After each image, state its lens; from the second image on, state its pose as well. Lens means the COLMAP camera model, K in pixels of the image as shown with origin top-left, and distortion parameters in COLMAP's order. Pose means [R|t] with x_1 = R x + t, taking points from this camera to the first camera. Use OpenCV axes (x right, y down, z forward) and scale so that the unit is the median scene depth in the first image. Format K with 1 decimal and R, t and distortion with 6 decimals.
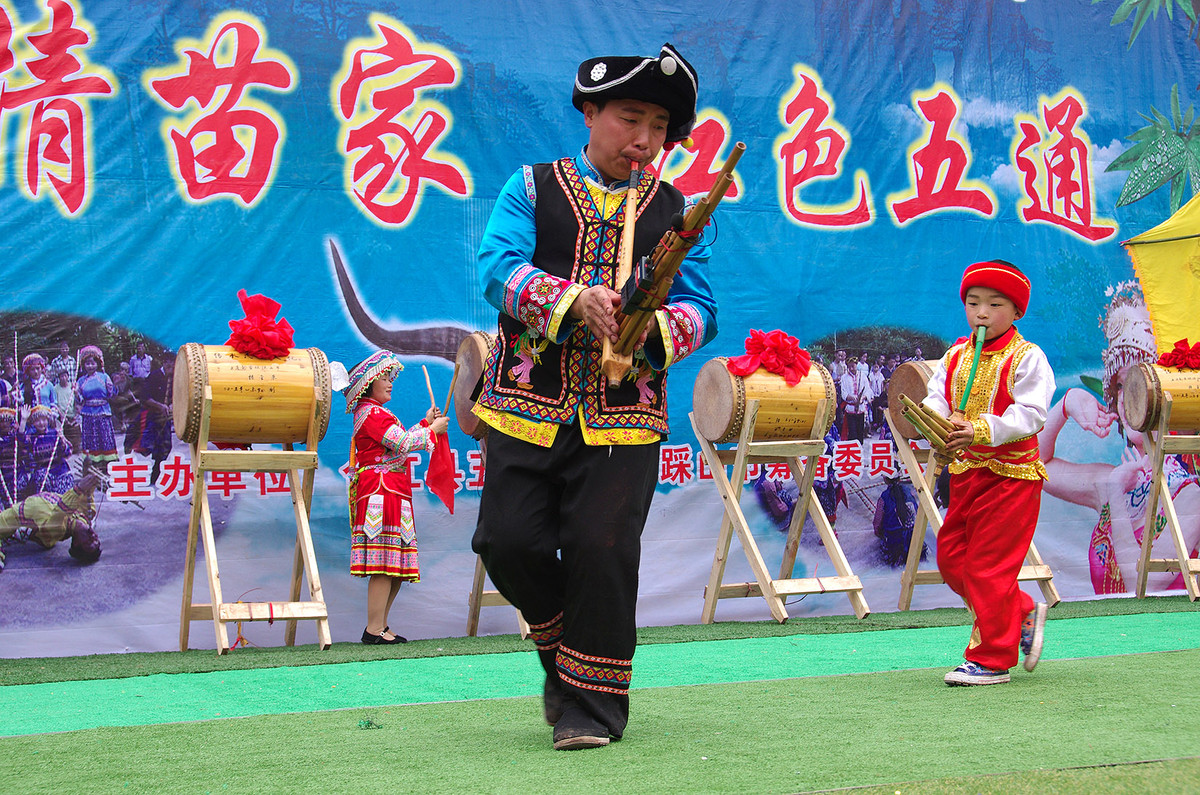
lens RADIAL K [[1515.3, 0, 577.7], [0, 1515.3, 423.6], [0, 0, 1]] dist [0.028349, 0.121522]
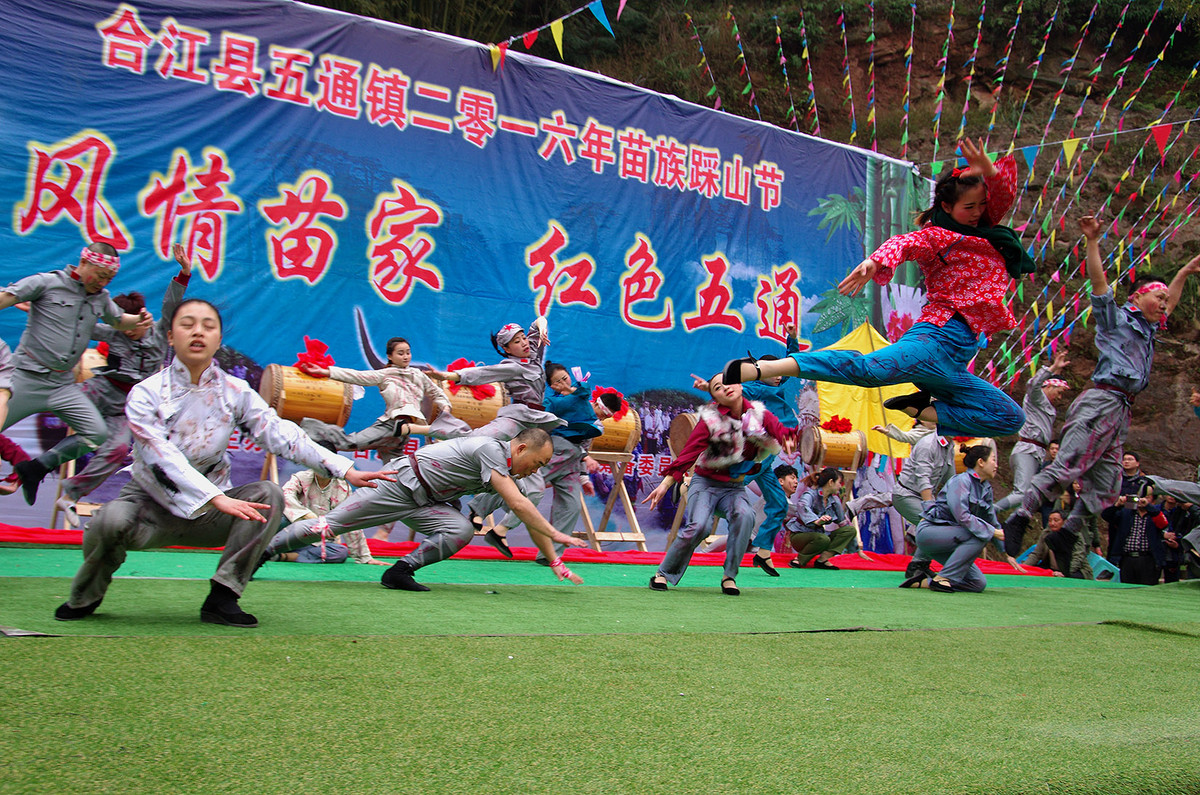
lens RADIAL K [[1122.3, 0, 648.6], [0, 1122.3, 413.4], [0, 0, 1]] dist [-0.096072, 0.107286]
pose [[0.980730, 0.095247, 0.170575, -0.043571], [-0.092027, 0.995398, -0.026703, -0.001110], [-0.172333, 0.010491, 0.984983, -0.268543]]
